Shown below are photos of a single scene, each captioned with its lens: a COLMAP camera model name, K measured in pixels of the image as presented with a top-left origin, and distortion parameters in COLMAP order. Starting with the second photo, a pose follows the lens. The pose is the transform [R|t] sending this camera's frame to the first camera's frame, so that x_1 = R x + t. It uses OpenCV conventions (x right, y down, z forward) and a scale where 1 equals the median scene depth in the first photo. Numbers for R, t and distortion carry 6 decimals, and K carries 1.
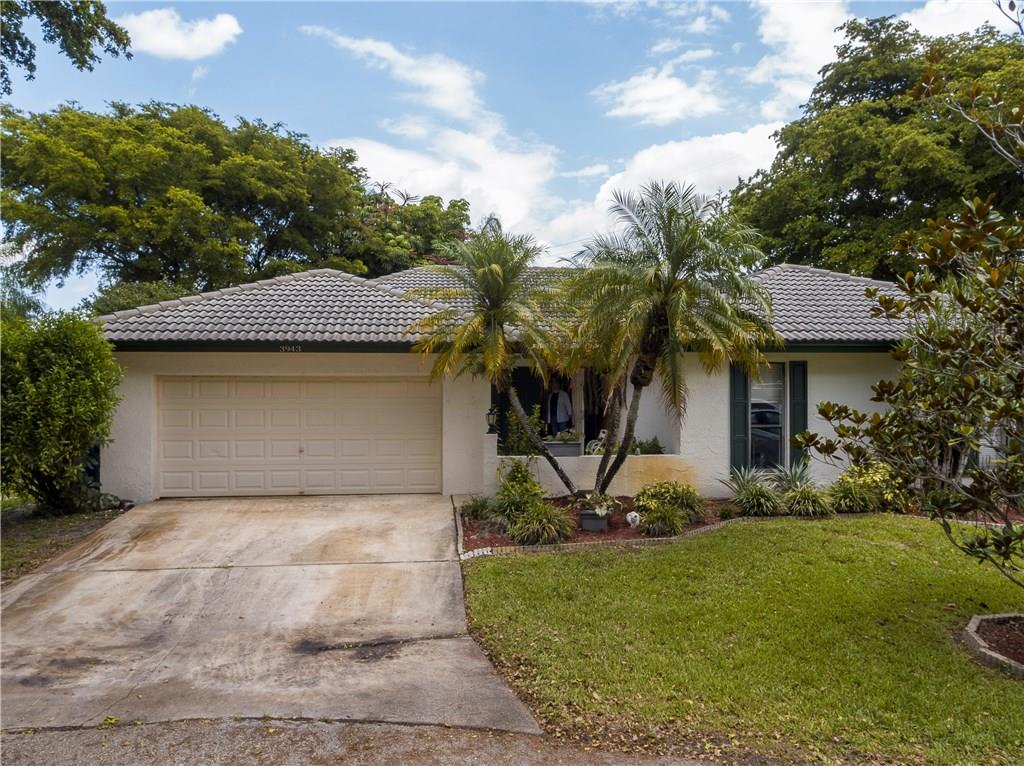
lens RADIAL K [[752.6, 0, 512.1], [0, 752.6, 386.1], [0, 0, 1]] dist [0.010022, -0.005495]
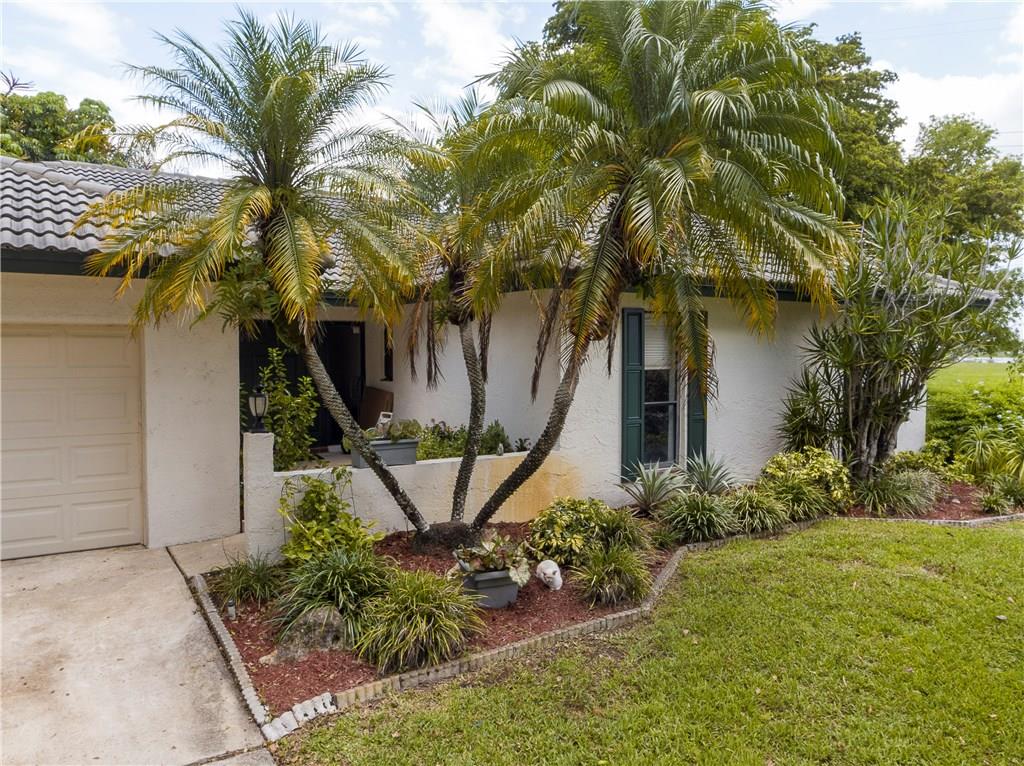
lens RADIAL K [[752.6, 0, 511.5], [0, 752.6, 376.1], [0, 0, 1]] dist [0.010022, -0.005495]
pose [[0.898011, -0.015963, 0.439684, -0.104533], [0.002743, 0.999525, 0.030685, 0.006955], [-0.439965, -0.026349, 0.897628, 0.447648]]
